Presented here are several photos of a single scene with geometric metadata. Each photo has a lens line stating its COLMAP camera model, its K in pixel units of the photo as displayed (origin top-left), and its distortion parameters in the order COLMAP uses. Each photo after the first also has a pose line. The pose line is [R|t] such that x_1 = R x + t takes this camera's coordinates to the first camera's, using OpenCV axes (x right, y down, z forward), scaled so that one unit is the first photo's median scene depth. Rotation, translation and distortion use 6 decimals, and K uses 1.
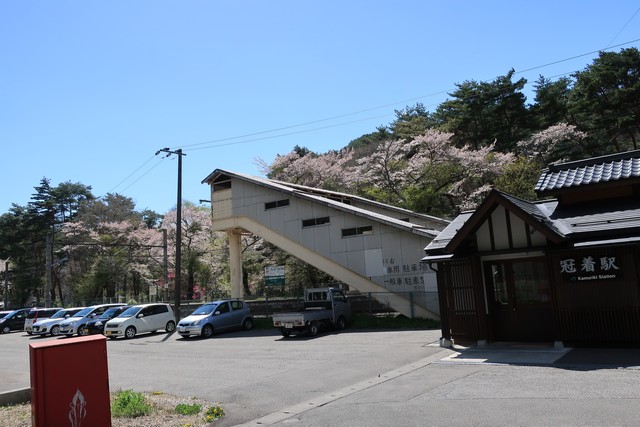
lens RADIAL K [[502.3, 0, 320.8], [0, 502.3, 214.4], [0, 0, 1]] dist [-0.005368, 0.001745]
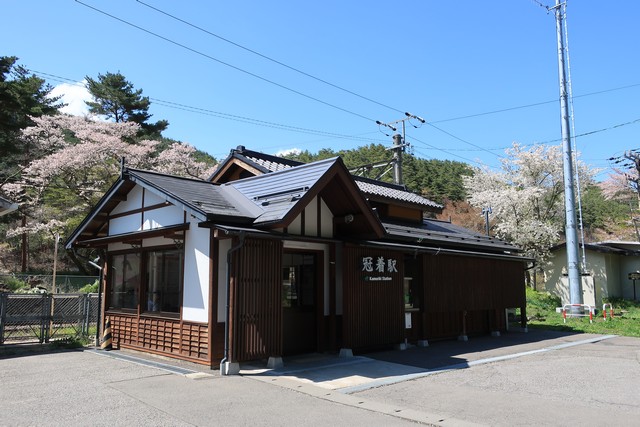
lens RADIAL K [[502.3, 0, 320.8], [0, 502.3, 214.4], [0, 0, 1]] dist [-0.005368, 0.001745]
pose [[0.159181, 0.205362, 0.965654, -0.196306], [-0.154501, 0.971256, -0.181085, 0.090469], [-0.975085, -0.120369, 0.186334, 0.431711]]
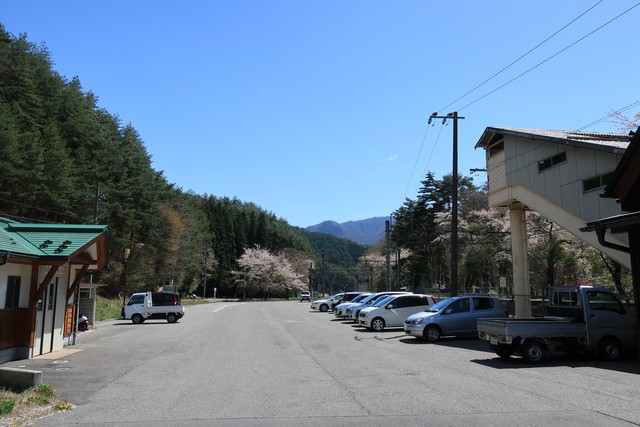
lens RADIAL K [[502.3, 0, 320.8], [0, 502.3, 214.4], [0, 0, 1]] dist [-0.005368, 0.001745]
pose [[0.692859, -0.043135, -0.719781, 0.189639], [0.054729, 0.998476, -0.007154, 0.040612], [0.718993, -0.034436, 0.694164, 0.305800]]
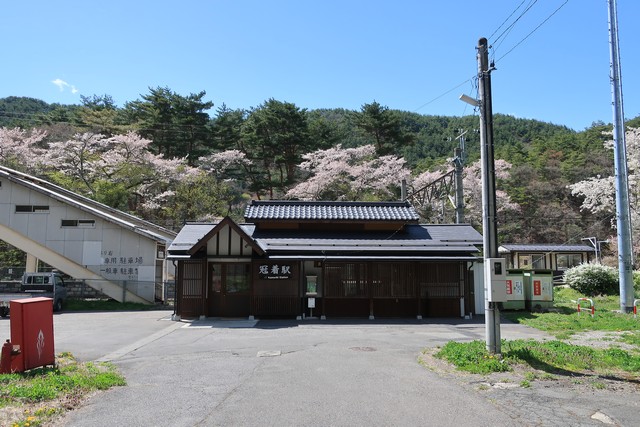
lens RADIAL K [[502.3, 0, 320.8], [0, 502.3, 214.4], [0, 0, 1]] dist [-0.005368, 0.001745]
pose [[0.771423, 0.133122, 0.622243, -0.188207], [-0.141018, 0.989322, -0.036828, -0.018755], [-0.620501, -0.059337, 0.781958, -0.177013]]
